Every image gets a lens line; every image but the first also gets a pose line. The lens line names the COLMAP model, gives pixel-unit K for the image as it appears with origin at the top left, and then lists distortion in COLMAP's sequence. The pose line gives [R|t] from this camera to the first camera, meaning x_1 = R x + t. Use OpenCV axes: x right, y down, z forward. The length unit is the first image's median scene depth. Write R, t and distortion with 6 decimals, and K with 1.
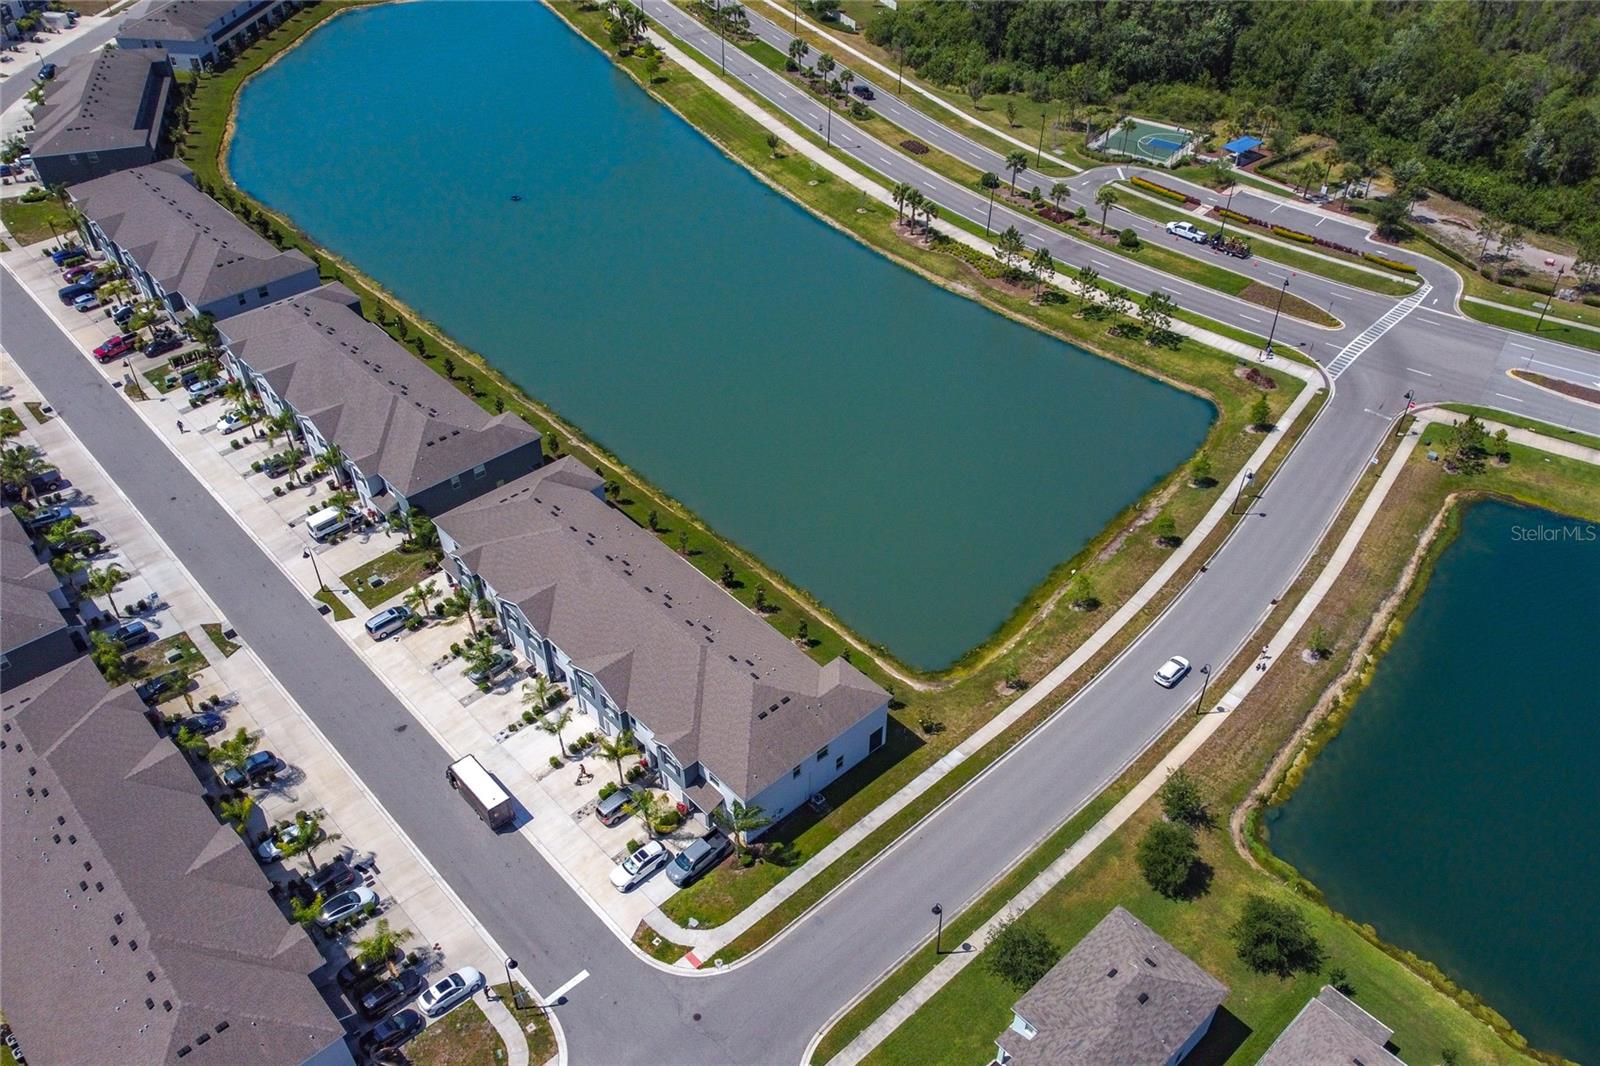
lens RADIAL K [[1196.8, 0, 800.0], [0, 1196.8, 533.0], [0, 0, 1]] dist [-0.018605, 0.000121]
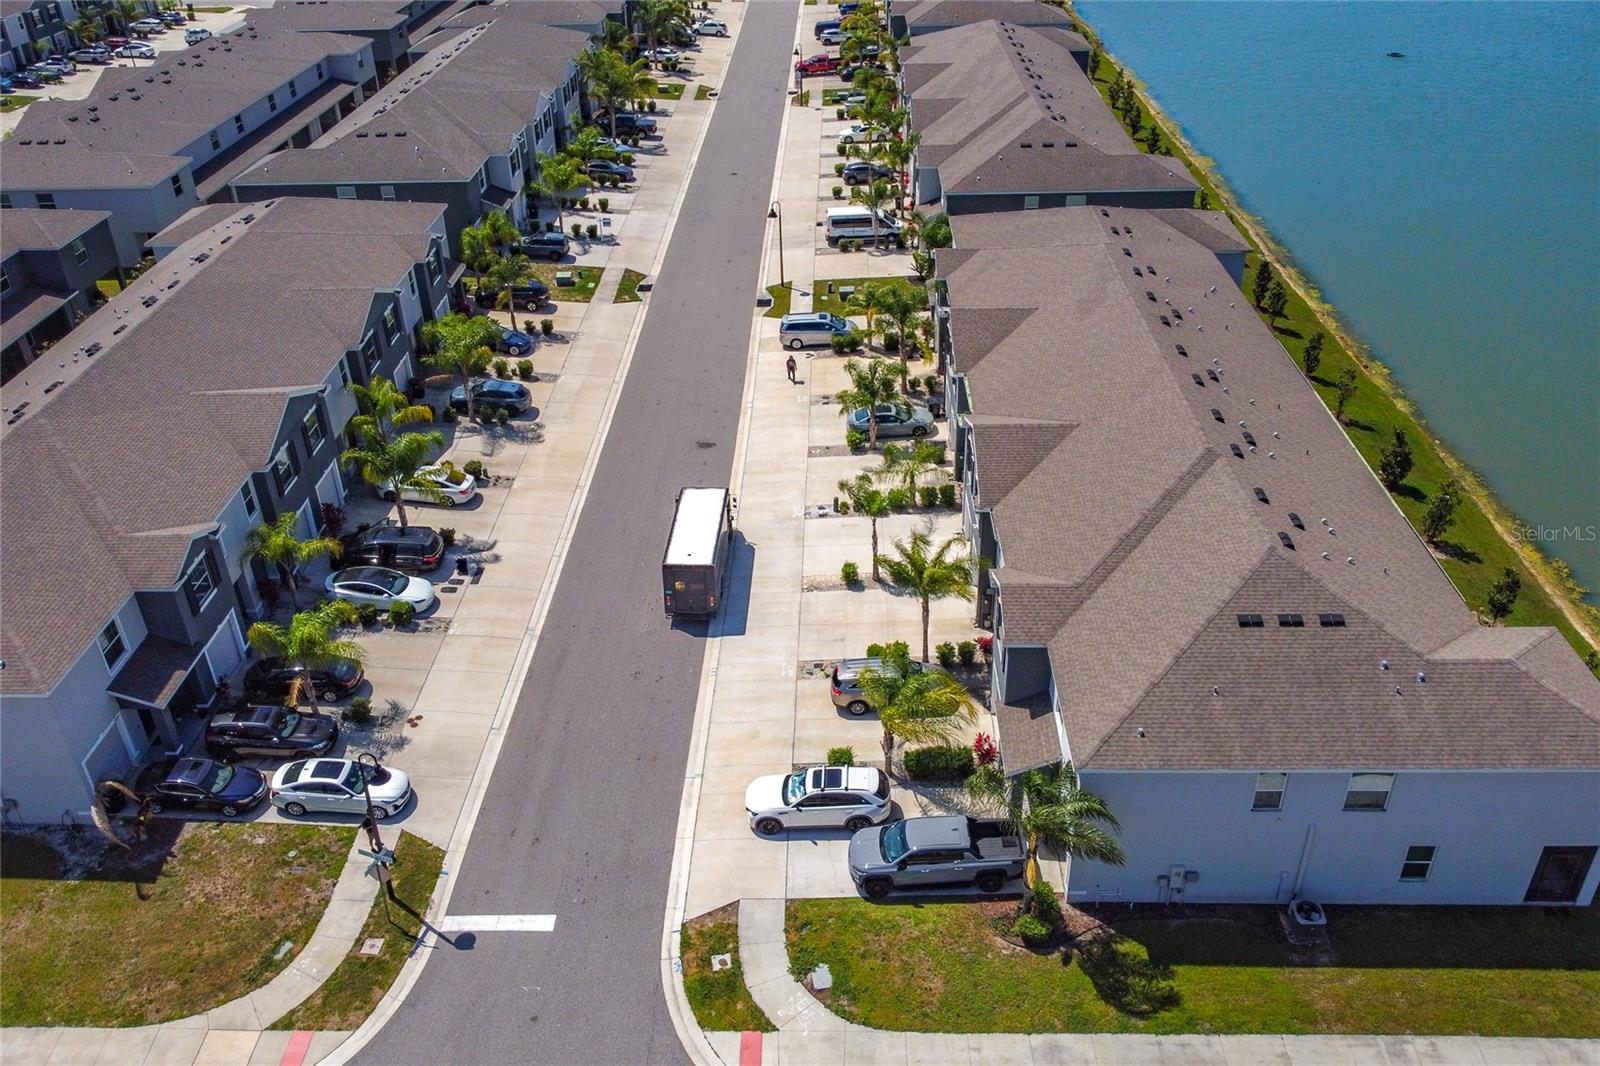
lens RADIAL K [[1276.7, 0, 798.7], [0, 1276.7, 461.3], [0, 0, 1]] dist [0.011376, 0.002271]
pose [[0.723327, 0.341023, -0.600417, 0.085356], [-0.417825, 0.908440, 0.012616, 0.150909], [0.549746, 0.241744, 0.799587, 0.548043]]
